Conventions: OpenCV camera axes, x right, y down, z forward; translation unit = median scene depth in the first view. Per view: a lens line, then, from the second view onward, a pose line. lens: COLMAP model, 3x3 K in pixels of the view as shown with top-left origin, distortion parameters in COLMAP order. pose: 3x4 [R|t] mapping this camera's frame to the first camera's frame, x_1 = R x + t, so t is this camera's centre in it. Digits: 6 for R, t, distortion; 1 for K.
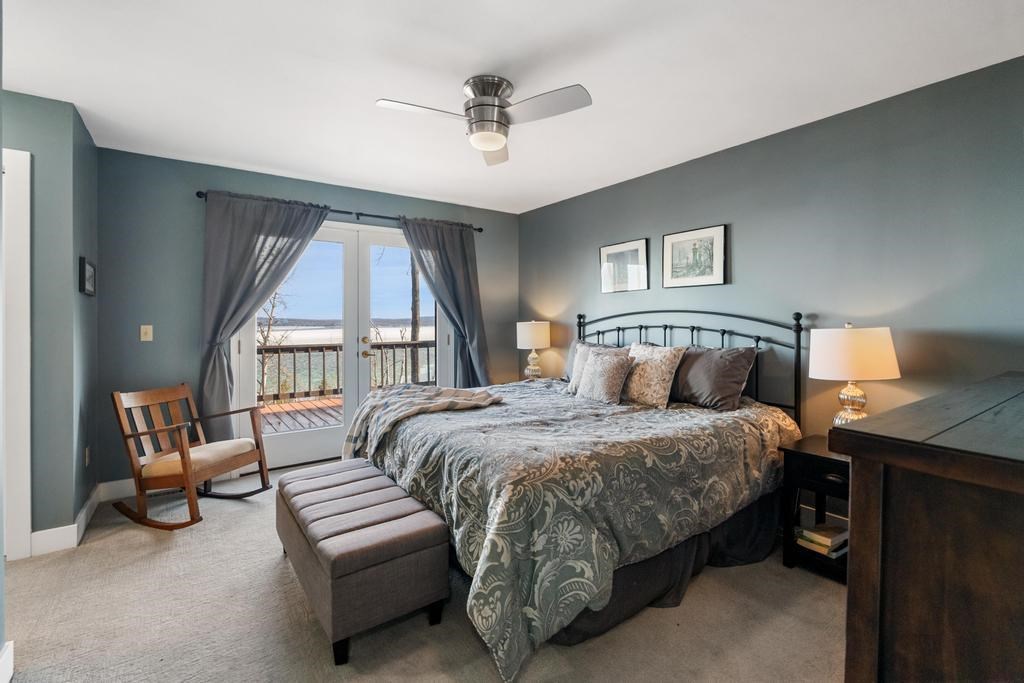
lens RADIAL K [[451.5, 0, 514.1], [0, 451.5, 325.8], [0, 0, 1]] dist [-0.018680, -0.000037]
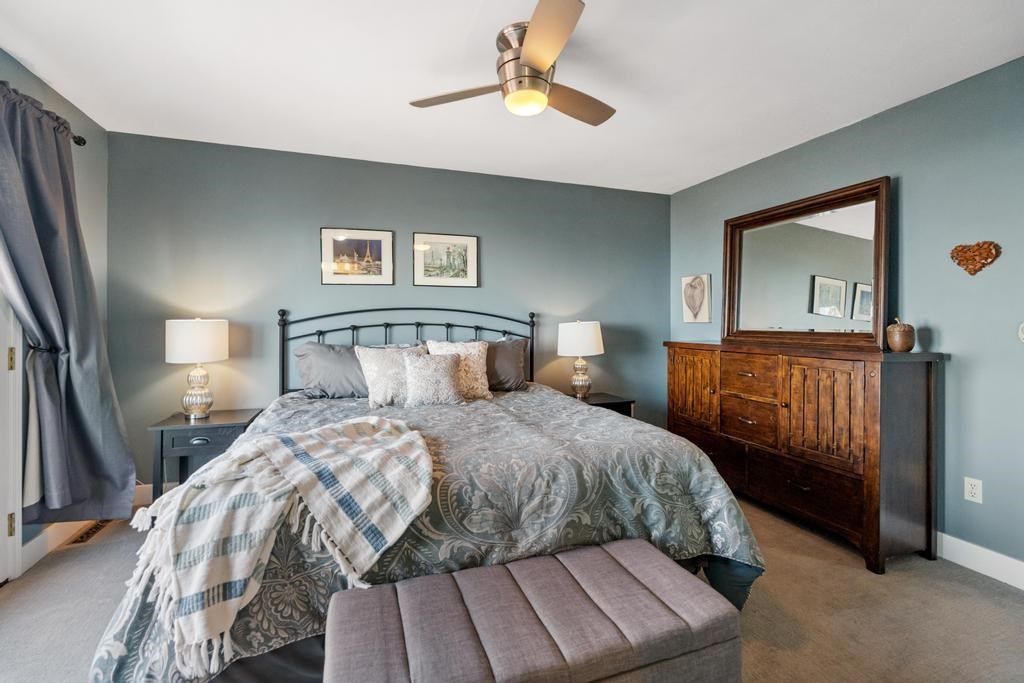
lens RADIAL K [[452.8, 0, 512.0], [0, 452.8, 324.2], [0, 0, 1]] dist [-0.000730, -0.000121]
pose [[0.285163, -0.006218, 0.958459, -0.583035], [0.013450, 0.999906, 0.002485, 0.002016], [-0.958385, 0.012183, 0.285220, 0.522916]]
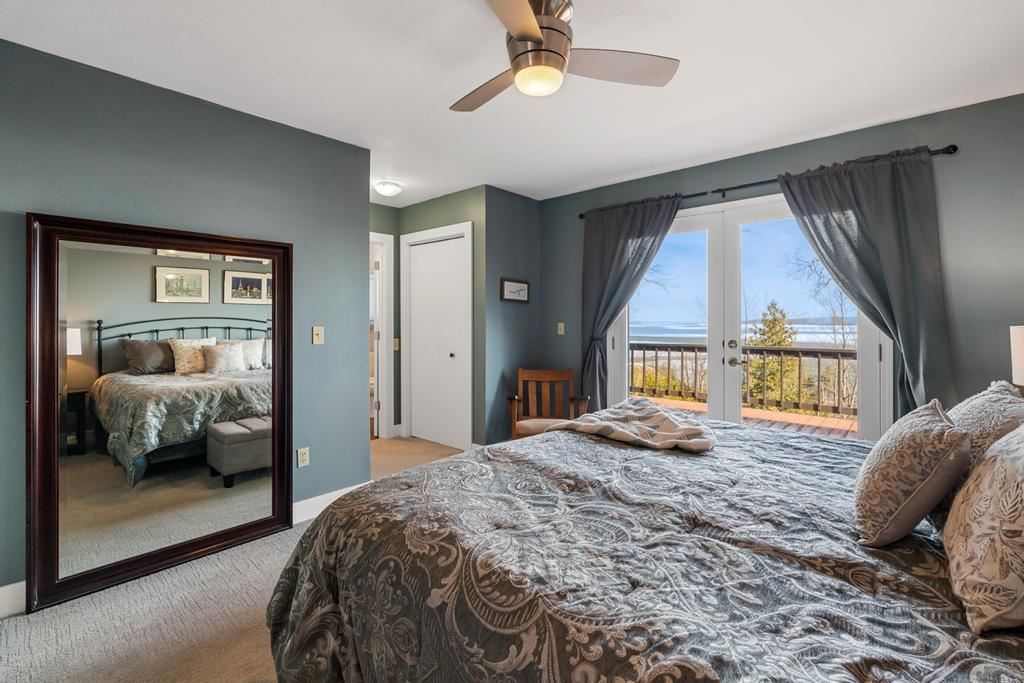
lens RADIAL K [[451.5, 0, 514.1], [0, 451.5, 325.8], [0, 0, 1]] dist [-0.018680, -0.000037]
pose [[0.214511, 0.016936, -0.976575, 0.441380], [-0.011623, 0.999823, 0.014786, -0.009625], [0.976652, 0.008179, 0.214670, 0.527856]]
